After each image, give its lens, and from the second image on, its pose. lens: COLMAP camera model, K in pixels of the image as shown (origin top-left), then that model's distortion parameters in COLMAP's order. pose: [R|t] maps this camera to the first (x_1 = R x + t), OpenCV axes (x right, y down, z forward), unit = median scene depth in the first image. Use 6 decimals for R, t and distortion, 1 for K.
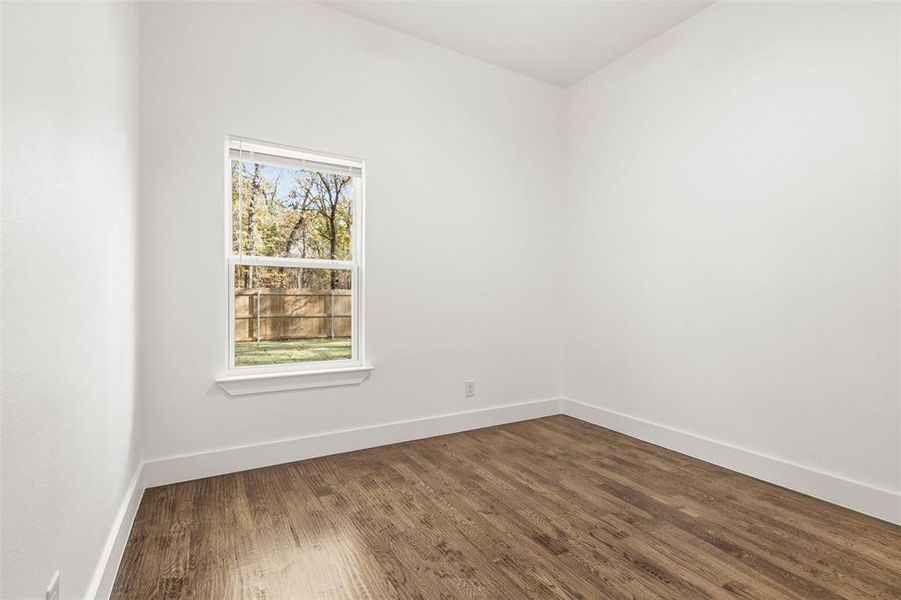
lens RADIAL K [[427.6, 0, 453.0], [0, 427.6, 310.3], [0, 0, 1]] dist [0.015242, -0.000095]
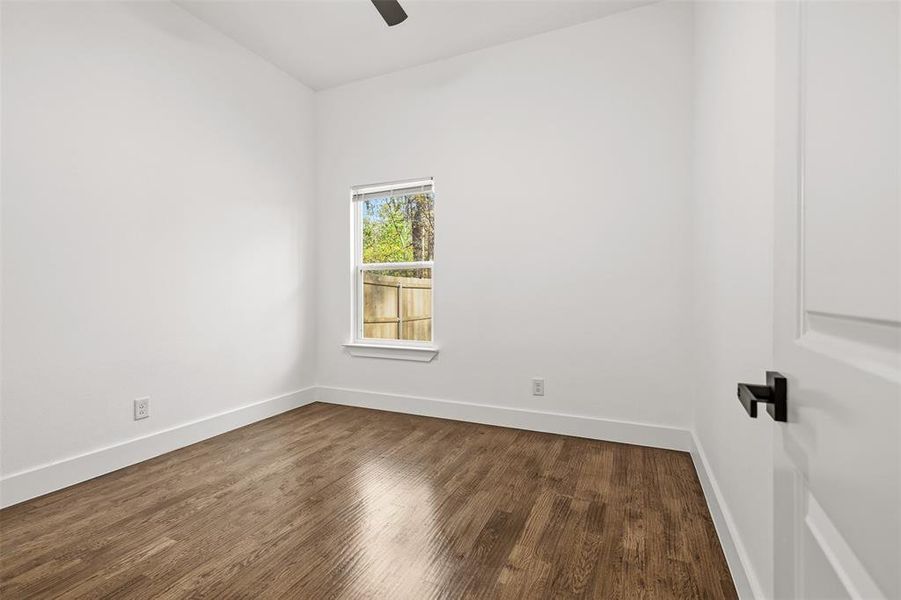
lens RADIAL K [[418.4, 0, 446.0], [0, 418.4, 297.0], [0, 0, 1]] dist [0.009497, 0.000018]
pose [[0.577066, 0.003399, -0.816691, 0.804198], [-0.018898, 0.999779, -0.009192, -0.001707], [0.816479, 0.020738, 0.577003, 0.364159]]
